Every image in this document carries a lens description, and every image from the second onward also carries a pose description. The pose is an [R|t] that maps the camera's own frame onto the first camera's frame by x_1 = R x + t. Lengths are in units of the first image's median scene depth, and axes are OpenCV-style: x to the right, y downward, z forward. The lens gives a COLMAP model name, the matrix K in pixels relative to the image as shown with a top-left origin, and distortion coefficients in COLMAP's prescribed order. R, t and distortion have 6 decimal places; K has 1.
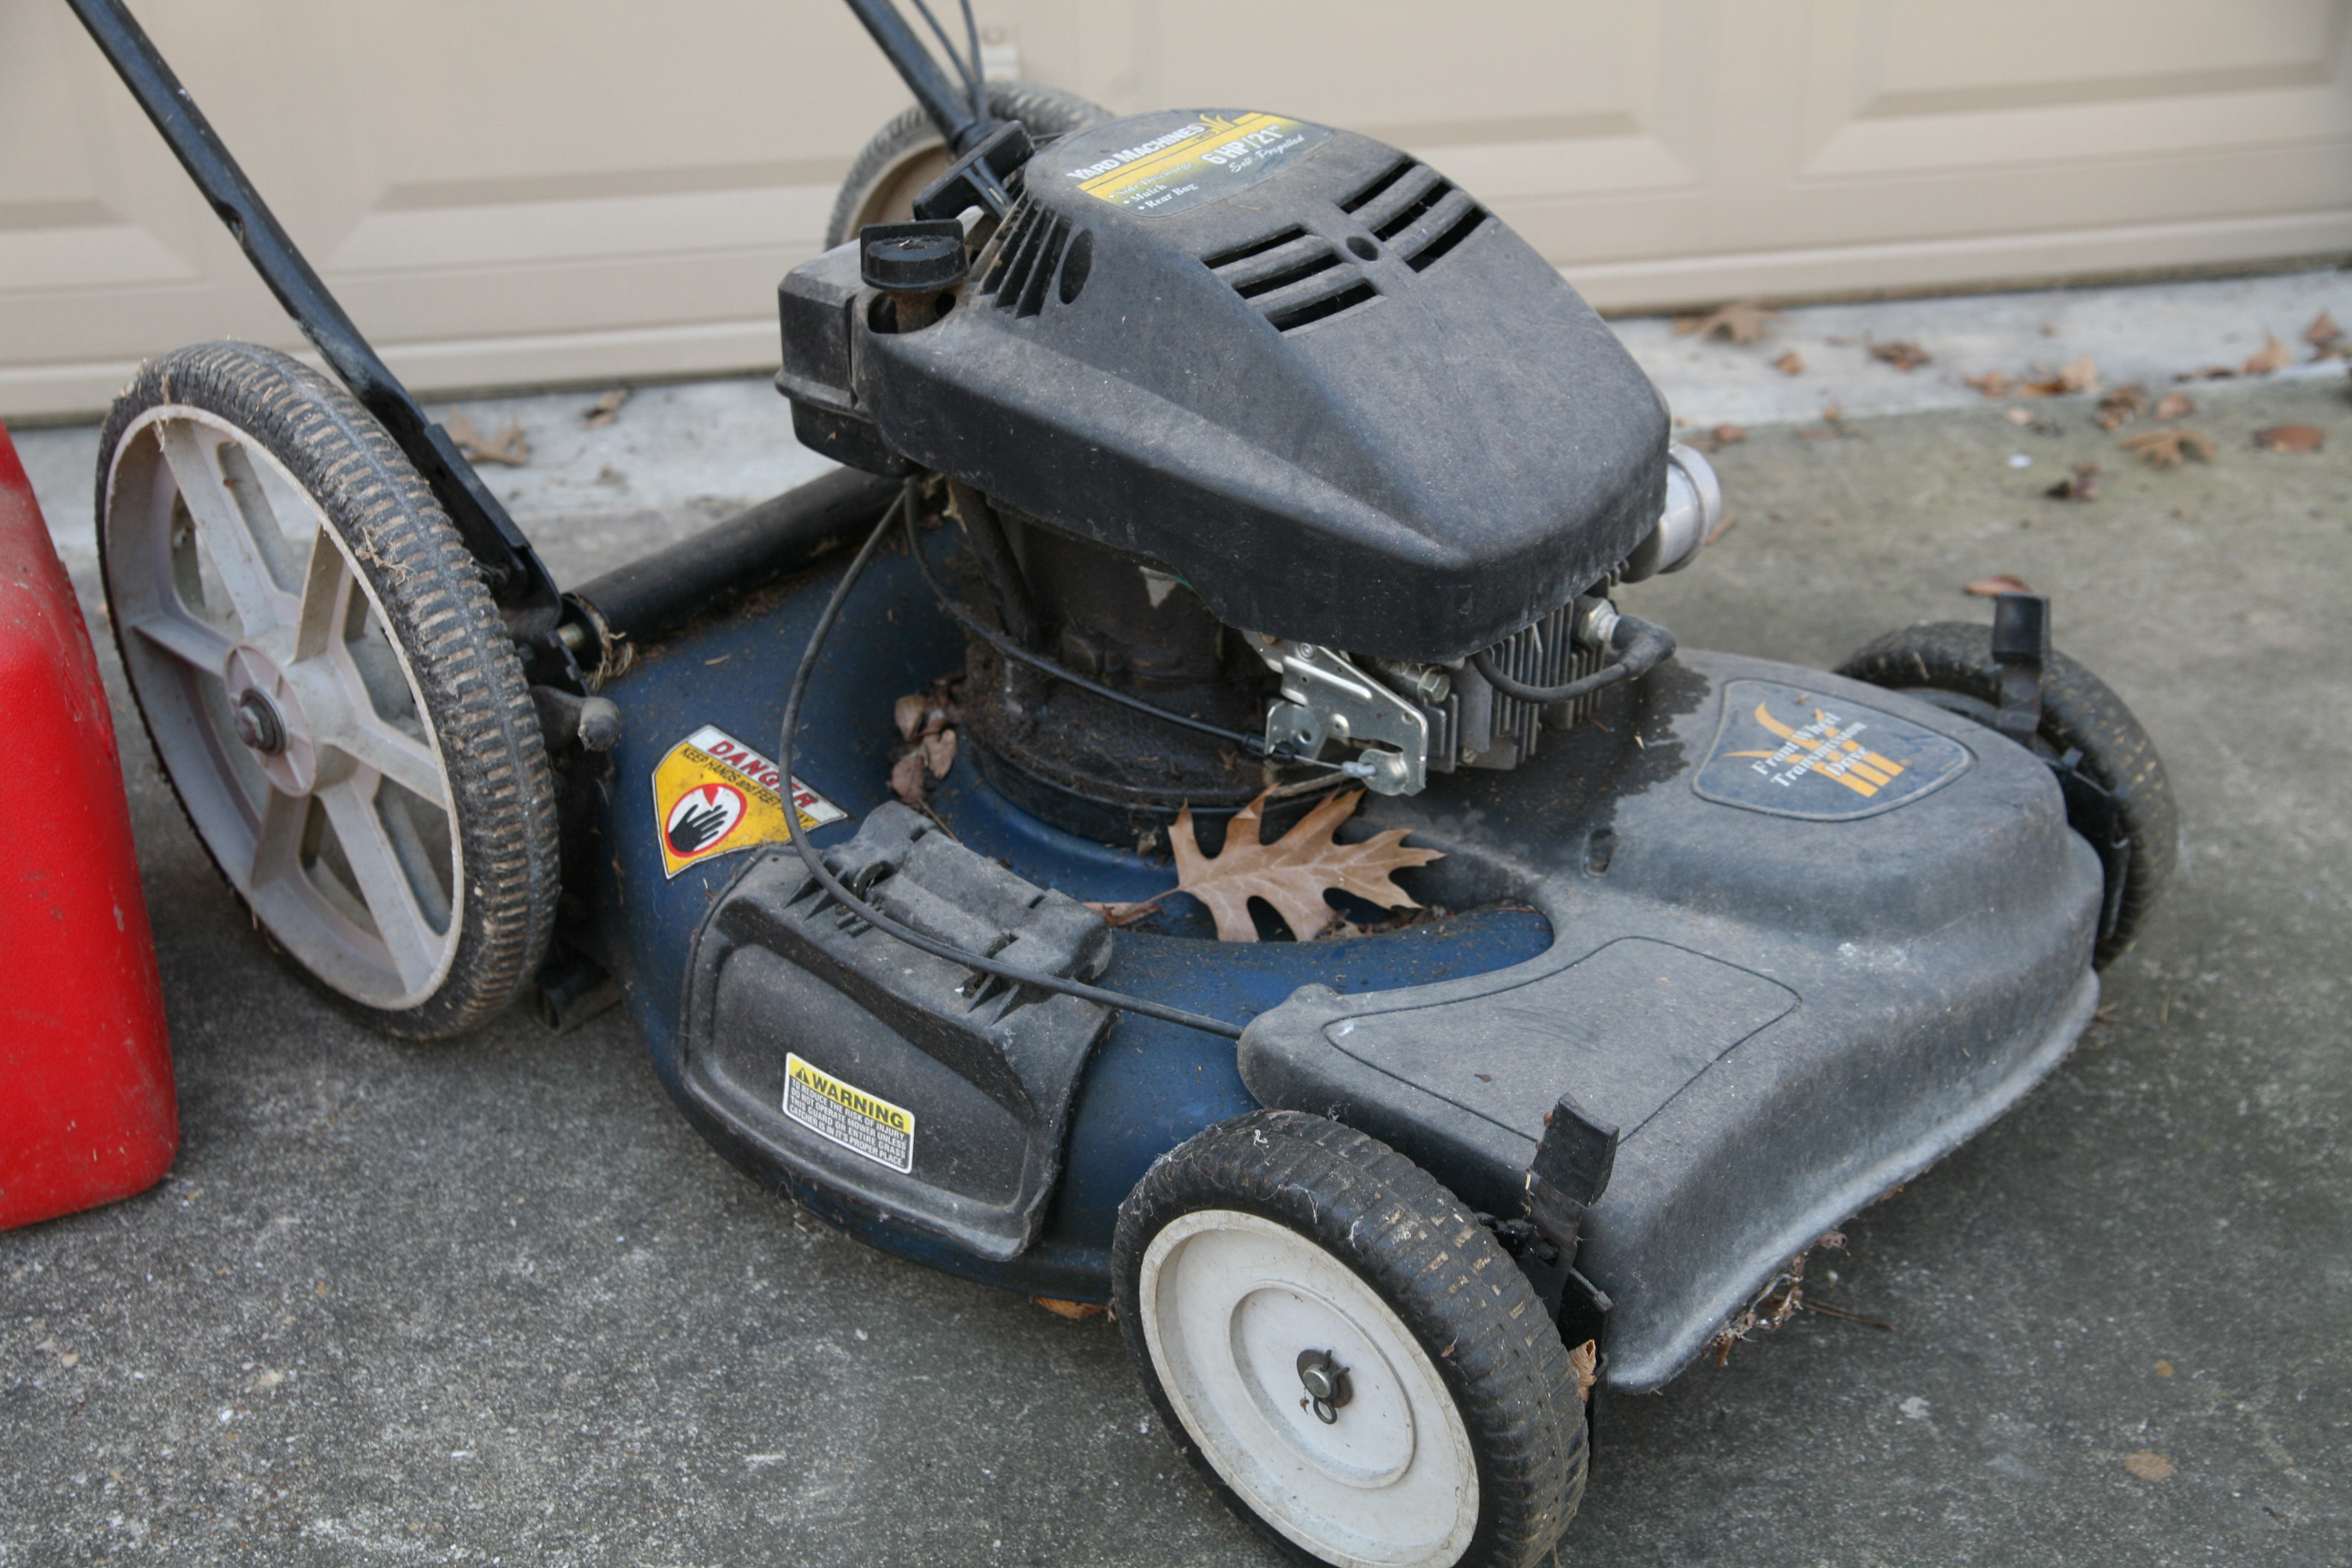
lens RADIAL K [[2813.4, 0, 1176.0], [0, 2813.4, 784.0], [0, 0, 1]] dist [-0.050804, 0.281000]
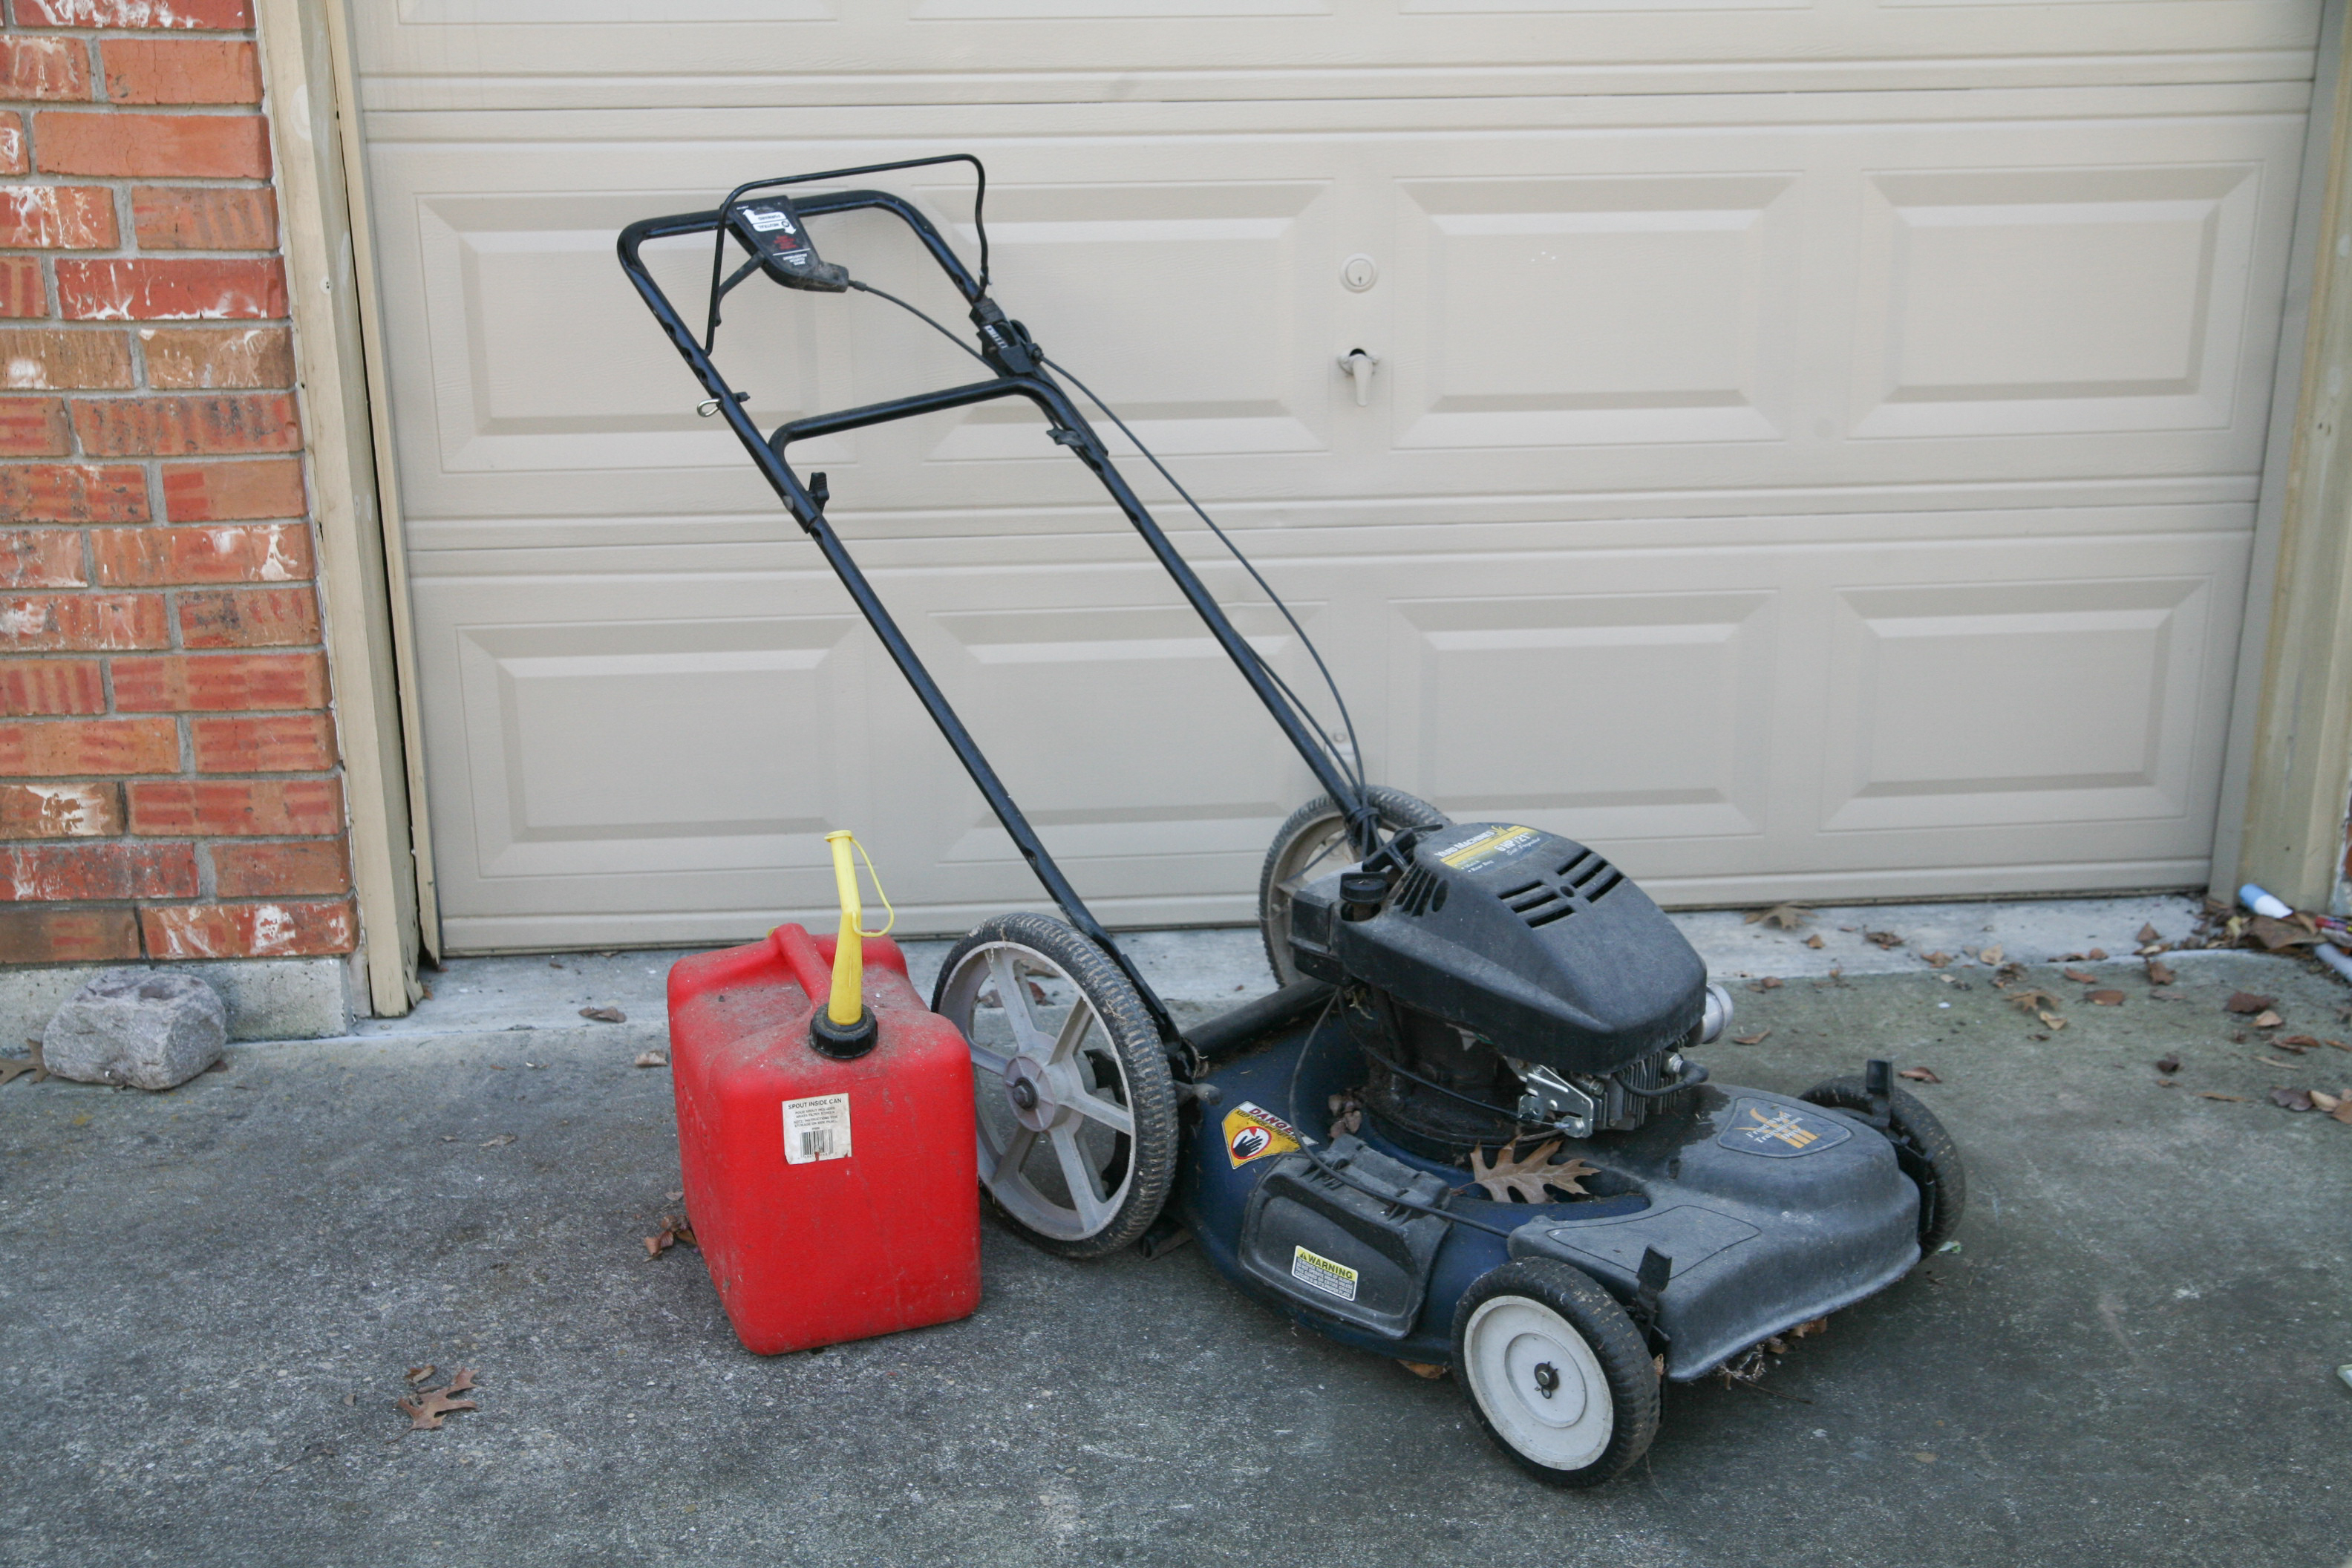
lens RADIAL K [[2594.9, 0, 1176.0], [0, 2594.9, 784.0], [0, 0, 1]] dist [-0.010989, 0.243875]
pose [[0.997109, 0.029371, -0.070077, -0.098167], [-0.042483, 0.980144, -0.193682, 0.134817], [0.062997, 0.196099, 0.978558, -1.023426]]
